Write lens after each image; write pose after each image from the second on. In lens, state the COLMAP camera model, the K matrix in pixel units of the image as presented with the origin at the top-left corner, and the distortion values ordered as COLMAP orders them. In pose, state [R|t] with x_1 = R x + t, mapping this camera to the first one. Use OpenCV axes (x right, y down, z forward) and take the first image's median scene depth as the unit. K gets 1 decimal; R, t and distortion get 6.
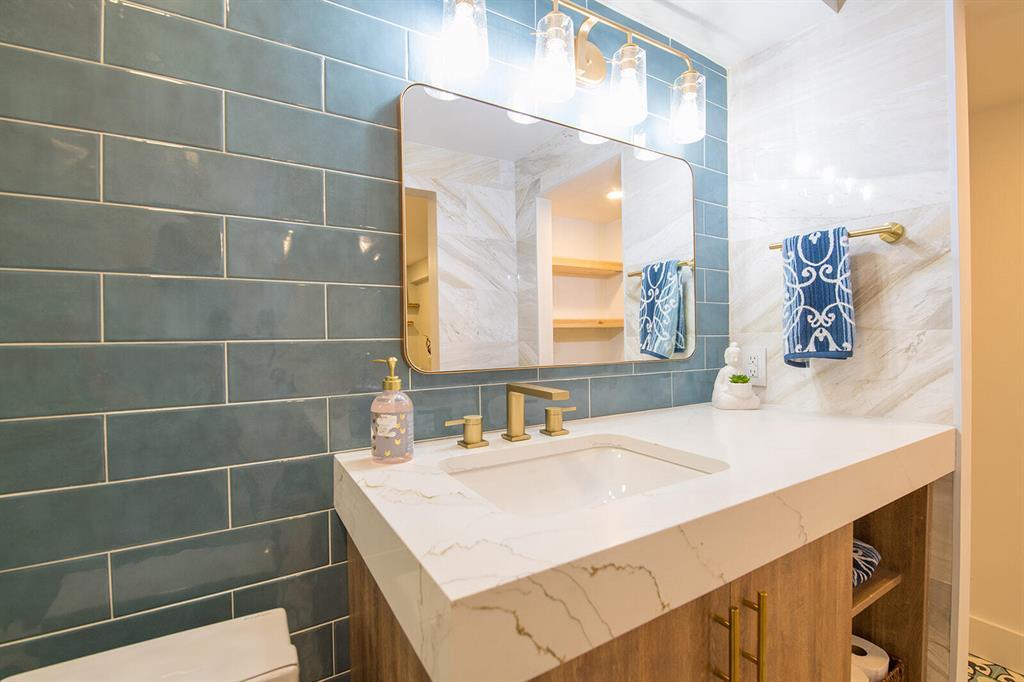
lens RADIAL K [[440.2, 0, 512.3], [0, 440.2, 342.2], [0, 0, 1]] dist [-0.009531, -0.000285]
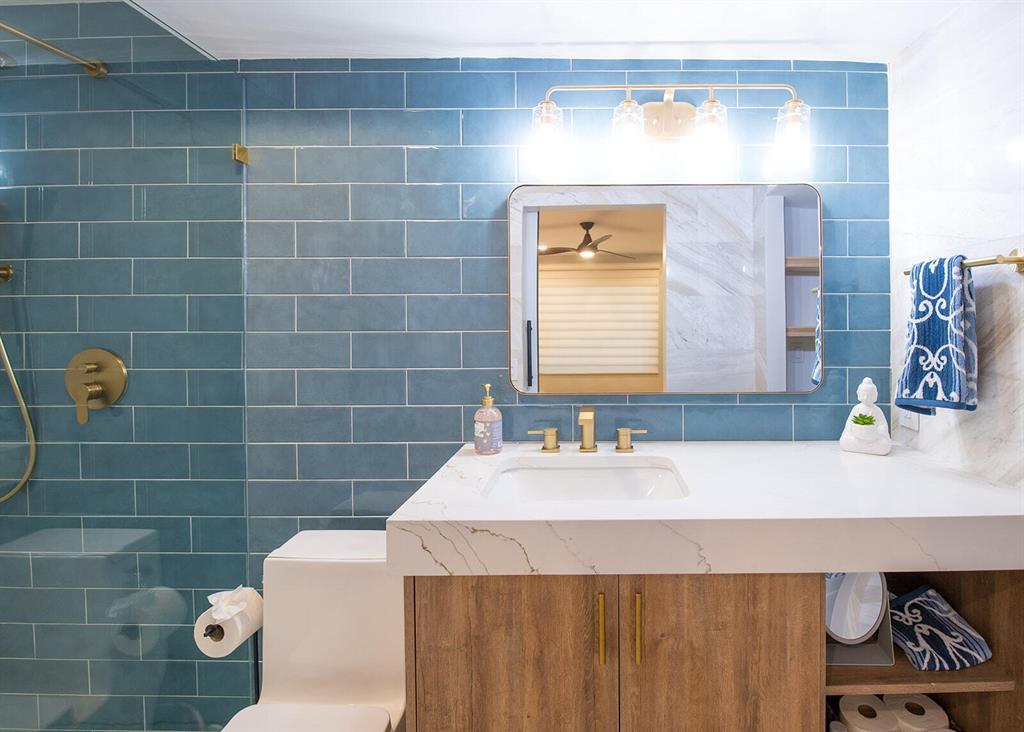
lens RADIAL K [[478.3, 0, 585.8], [0, 478.3, 329.2], [0, 0, 1]] dist [-0.003706, -0.001686]
pose [[0.861838, 0.009912, -0.507087, 0.599713], [-0.011127, 0.999938, 0.000633, -0.111627], [0.507062, 0.005097, 0.861895, -0.162396]]
